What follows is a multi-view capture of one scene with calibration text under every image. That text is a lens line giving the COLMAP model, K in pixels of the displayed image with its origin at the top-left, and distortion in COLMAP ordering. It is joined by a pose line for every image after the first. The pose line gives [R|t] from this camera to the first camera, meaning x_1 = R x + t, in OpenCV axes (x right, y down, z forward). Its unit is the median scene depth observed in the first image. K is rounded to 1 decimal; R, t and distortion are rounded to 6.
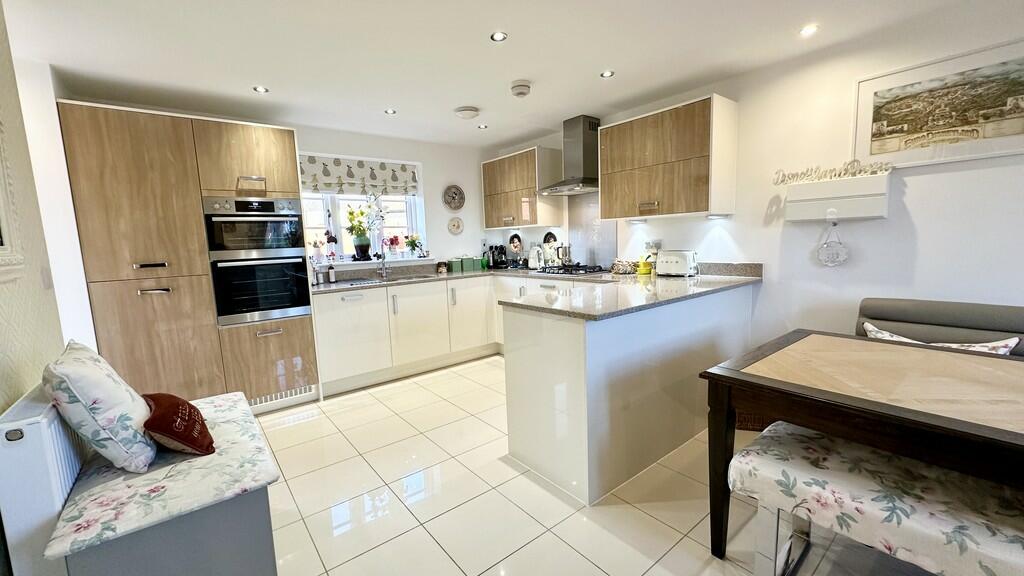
lens RADIAL K [[407.3, 0, 512.0], [0, 407.3, 289.3], [0, 0, 1]] dist [-0.004089, 0.000852]
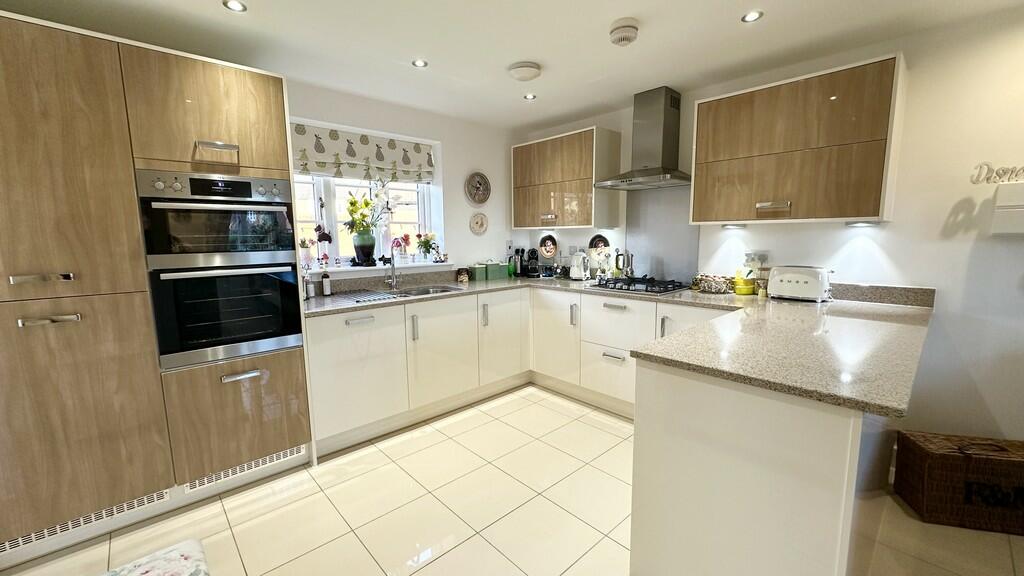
lens RADIAL K [[407.3, 0, 511.8], [0, 407.3, 289.5], [0, 0, 1]] dist [-0.004089, 0.000852]
pose [[0.997275, 0.018001, 0.071547, -0.195905], [-0.018666, 0.999788, 0.008650, -0.051030], [-0.071376, -0.009962, 0.997400, 0.290574]]
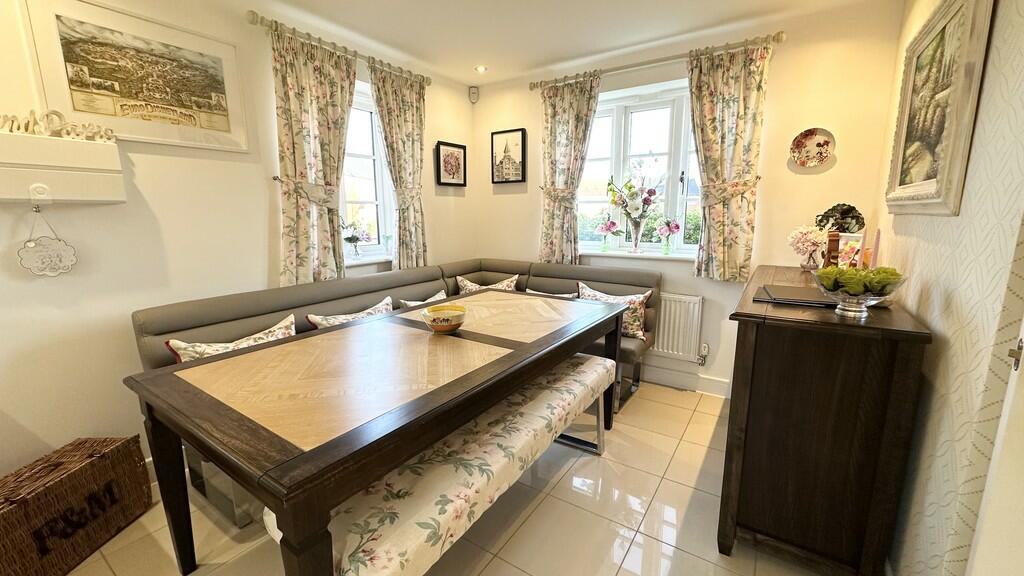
lens RADIAL K [[407.3, 0, 512.4], [0, 407.3, 289.1], [0, 0, 1]] dist [-0.004089, 0.000852]
pose [[-0.301707, -0.136406, 0.943592, -0.025718], [0.132787, 0.974054, 0.183267, -0.047204], [-0.944108, 0.180589, -0.275766, 0.410787]]
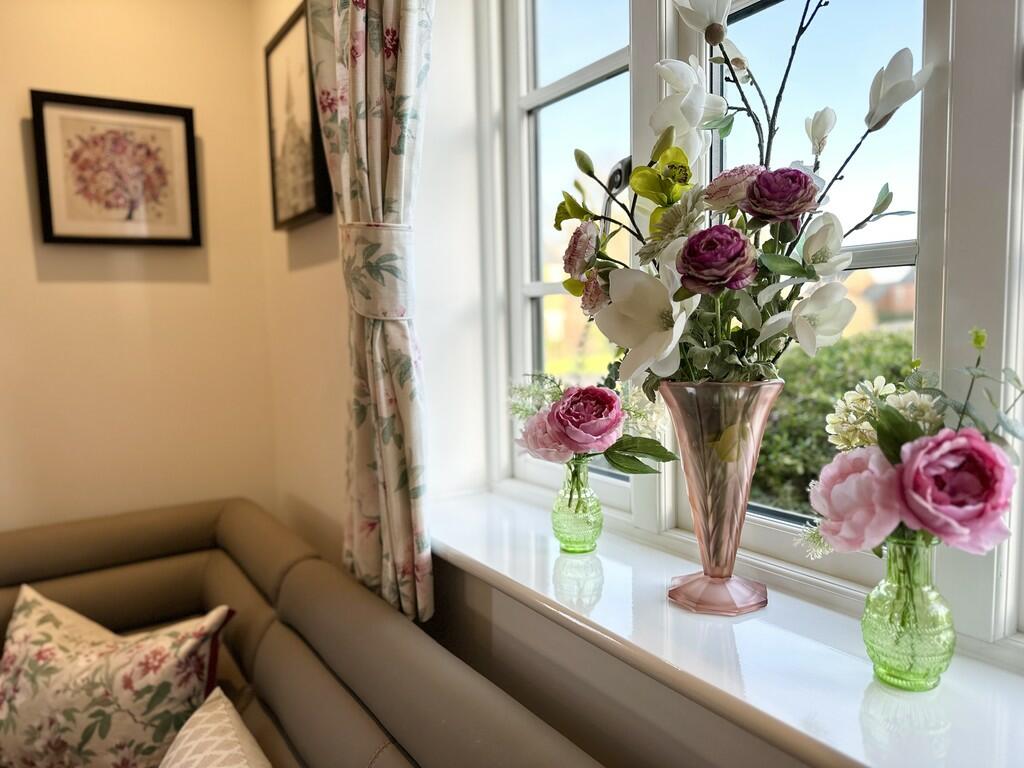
lens RADIAL K [[715.7, 0, 516.5], [0, 715.7, 382.1], [0, 0, 1]] dist [0.010250, 0.003624]
pose [[0.095220, -0.058148, 0.993756, 0.575692], [0.147368, 0.988116, 0.043698, -0.011669], [-0.984488, 0.142287, 0.102658, -0.144494]]
